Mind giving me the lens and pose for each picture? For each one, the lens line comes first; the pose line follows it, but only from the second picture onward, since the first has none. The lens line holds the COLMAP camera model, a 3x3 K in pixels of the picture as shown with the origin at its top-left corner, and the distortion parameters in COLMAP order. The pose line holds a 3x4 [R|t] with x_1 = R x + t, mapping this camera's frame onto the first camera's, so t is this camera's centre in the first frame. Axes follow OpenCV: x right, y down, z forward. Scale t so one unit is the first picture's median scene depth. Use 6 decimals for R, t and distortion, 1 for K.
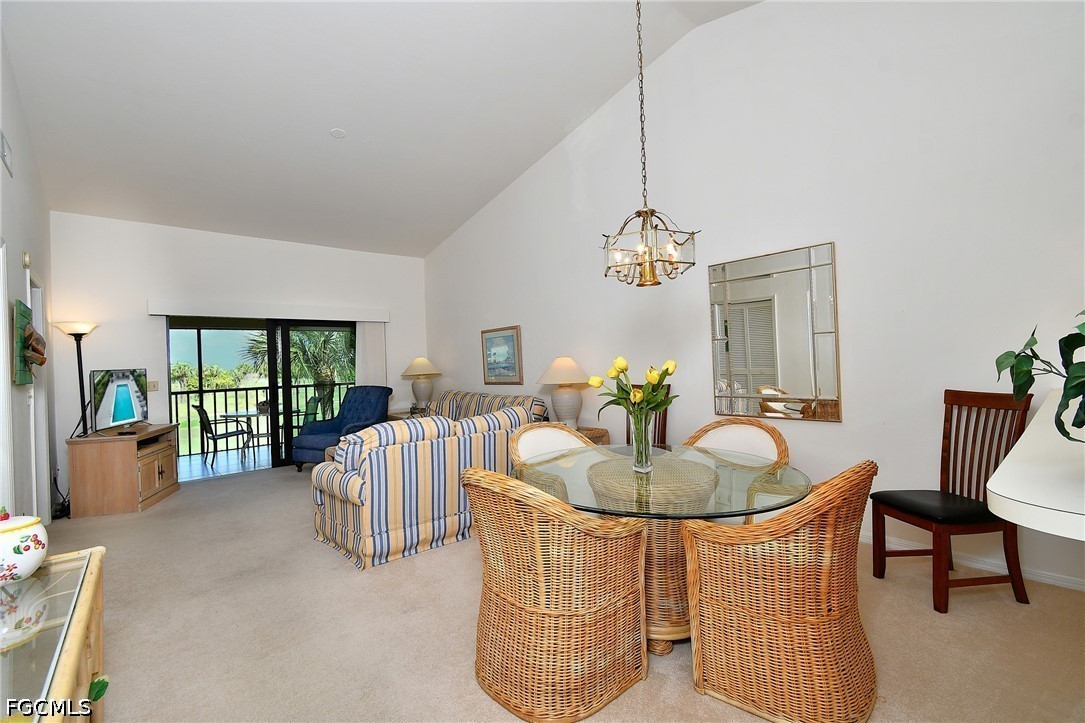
lens RADIAL K [[480.3, 0, 542.5], [0, 480.3, 361.5], [0, 0, 1]] dist [0.001686, -0.000028]
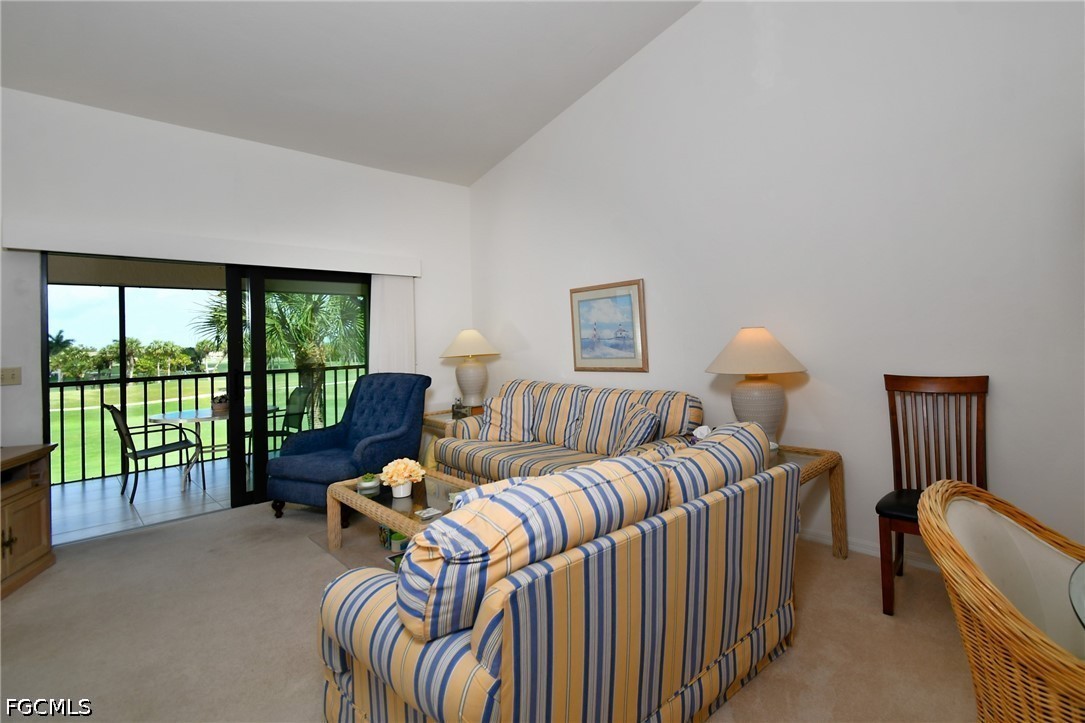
lens RADIAL K [[527.8, 0, 593.0], [0, 527.8, 328.5], [0, 0, 1]] dist [0.000128, -0.000588]
pose [[0.997033, 0.004611, 0.076841, -0.137854], [-0.002991, 0.999771, -0.021193, 0.004374], [-0.076921, 0.020900, 0.996818, 0.255883]]
